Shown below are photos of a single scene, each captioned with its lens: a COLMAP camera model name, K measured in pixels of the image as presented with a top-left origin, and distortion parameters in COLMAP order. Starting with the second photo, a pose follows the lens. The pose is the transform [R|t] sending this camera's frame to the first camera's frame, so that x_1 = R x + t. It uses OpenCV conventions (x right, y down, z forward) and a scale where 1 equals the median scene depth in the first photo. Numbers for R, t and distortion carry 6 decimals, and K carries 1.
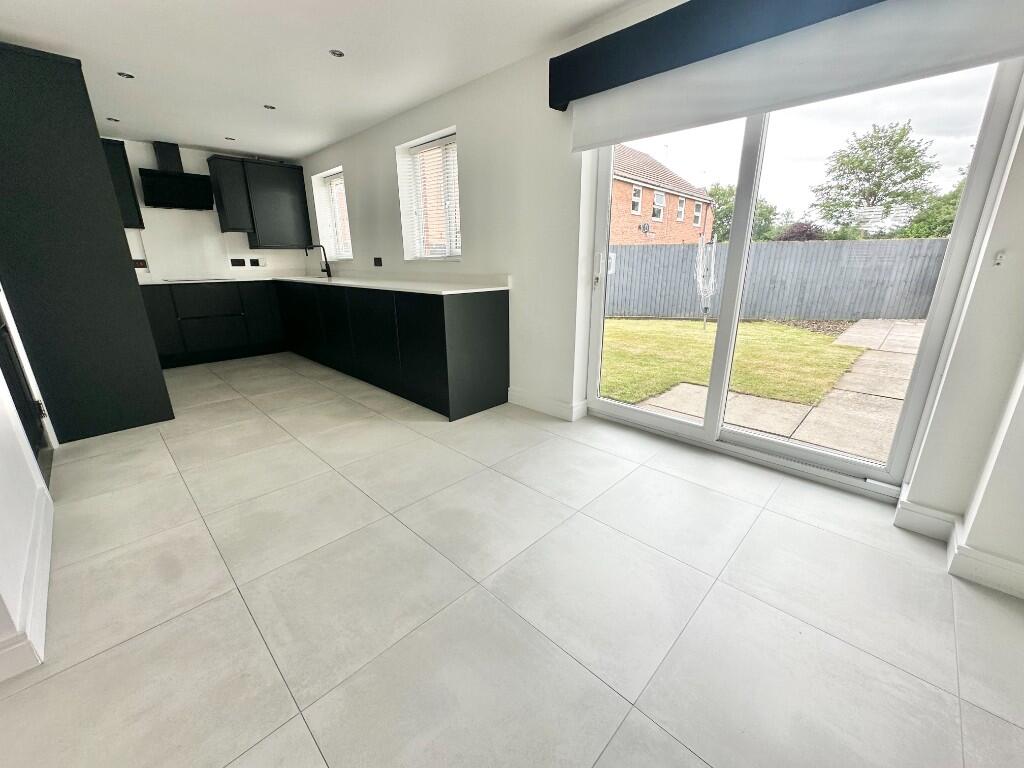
lens RADIAL K [[408.8, 0, 514.3], [0, 408.8, 384.3], [0, 0, 1]] dist [-0.002278, 0.000255]
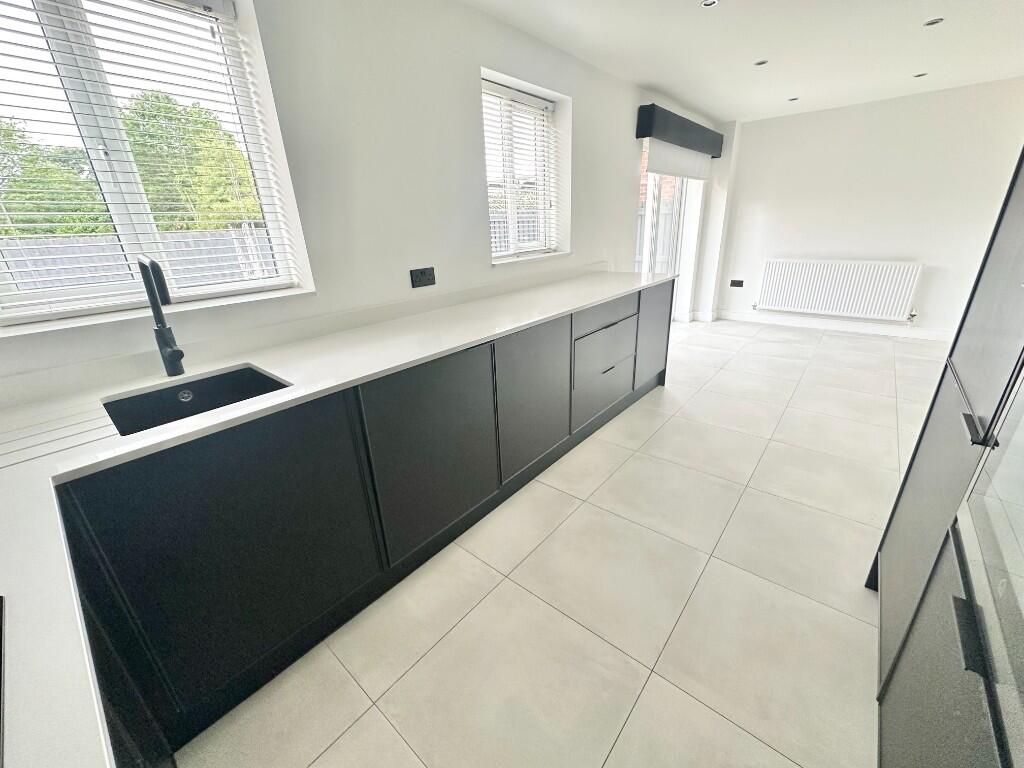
lens RADIAL K [[408.8, 0, 514.4], [0, 408.8, 381.2], [0, 0, 1]] dist [-0.002278, 0.000255]
pose [[-0.069584, -0.349799, 0.934237, -0.901120], [0.333330, 0.874527, 0.352269, -0.351961], [-0.940239, 0.335922, 0.055745, 0.984551]]
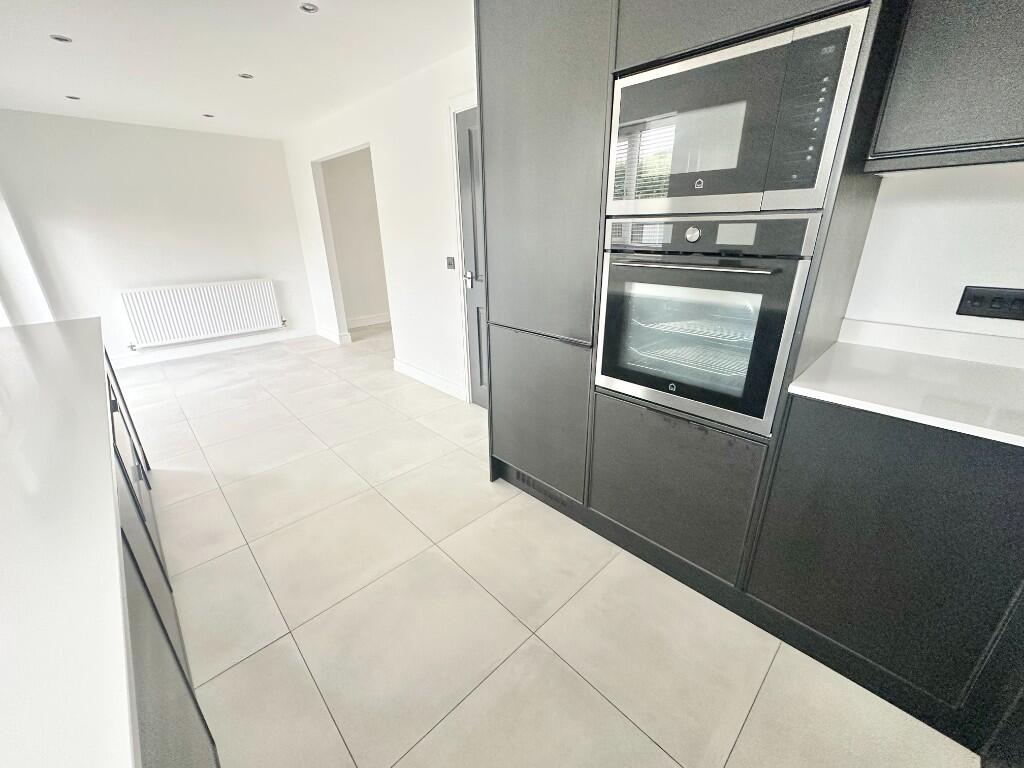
lens RADIAL K [[408.8, 0, 509.1], [0, 408.8, 382.0], [0, 0, 1]] dist [-0.002278, 0.000255]
pose [[-0.998909, 0.004475, 0.046484, -0.684579], [0.031959, 0.791301, 0.610591, -0.394875], [-0.034051, 0.611410, -0.790581, 1.124705]]
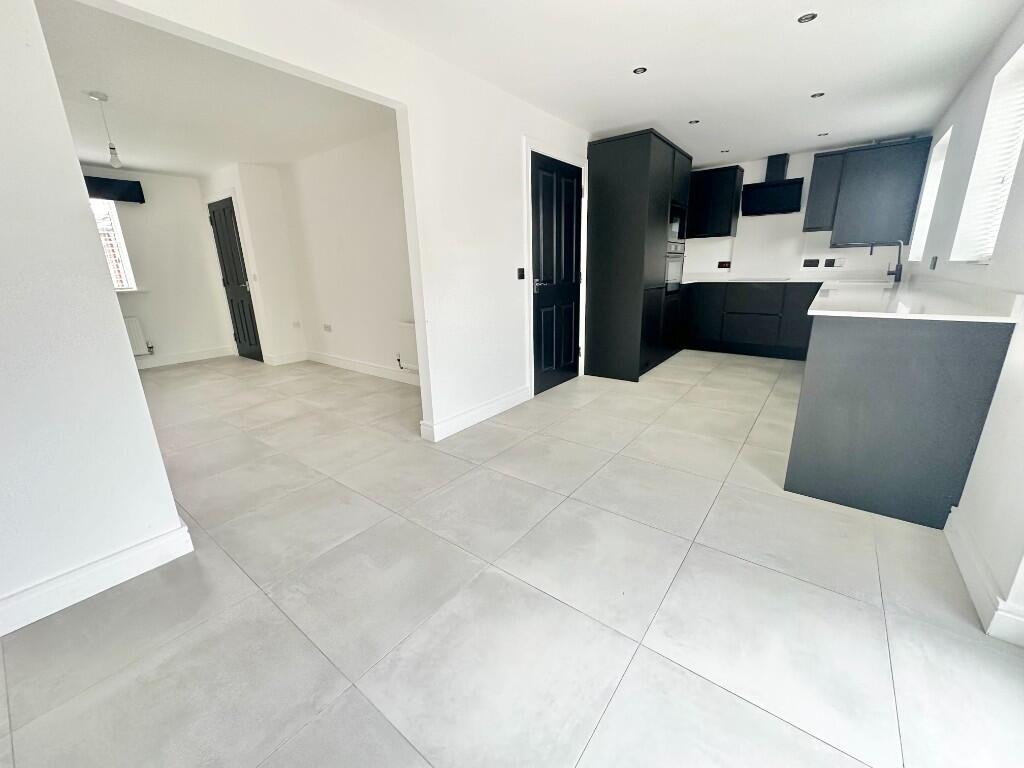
lens RADIAL K [[408.8, 0, 513.6], [0, 408.8, 384.9], [0, 0, 1]] dist [-0.002278, 0.000255]
pose [[0.116358, 0.278177, -0.953456, 0.310167], [-0.267958, 0.933172, 0.239558, -0.092003], [0.956378, 0.227612, 0.183122, 0.274110]]
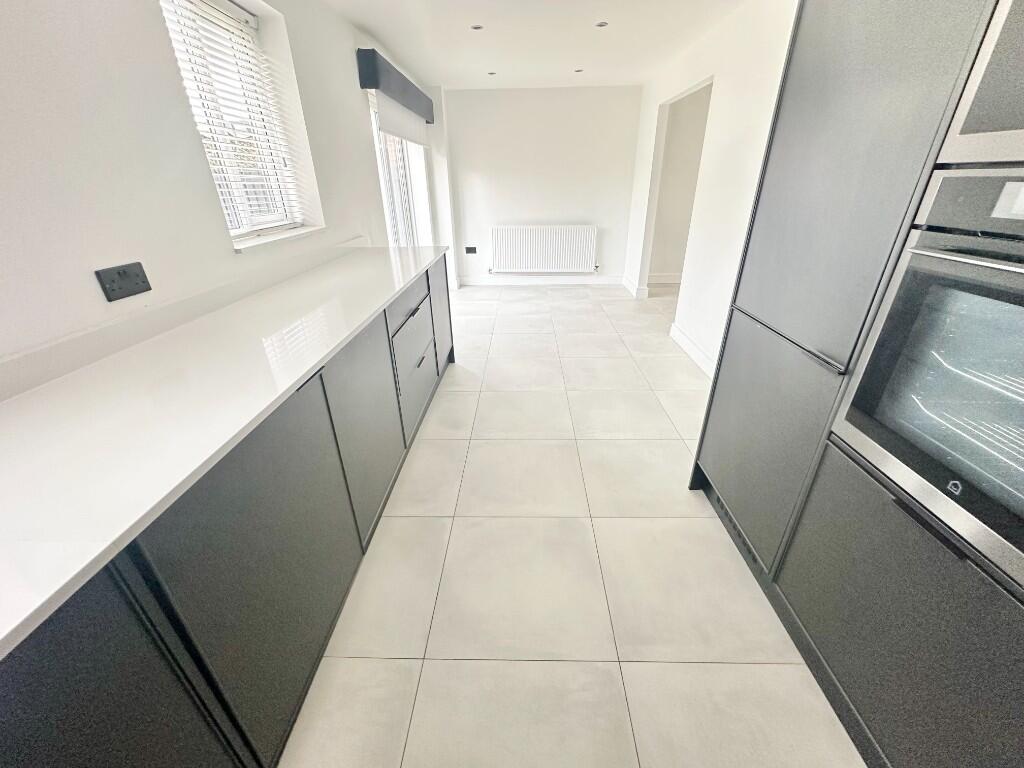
lens RADIAL K [[408.8, 0, 512.4], [0, 408.8, 381.0], [0, 0, 1]] dist [-0.002278, 0.000255]
pose [[-0.675637, -0.309485, 0.669129, -0.777031], [0.235579, 0.769404, 0.593734, -0.377806], [-0.698582, 0.558781, -0.446930, 1.054338]]
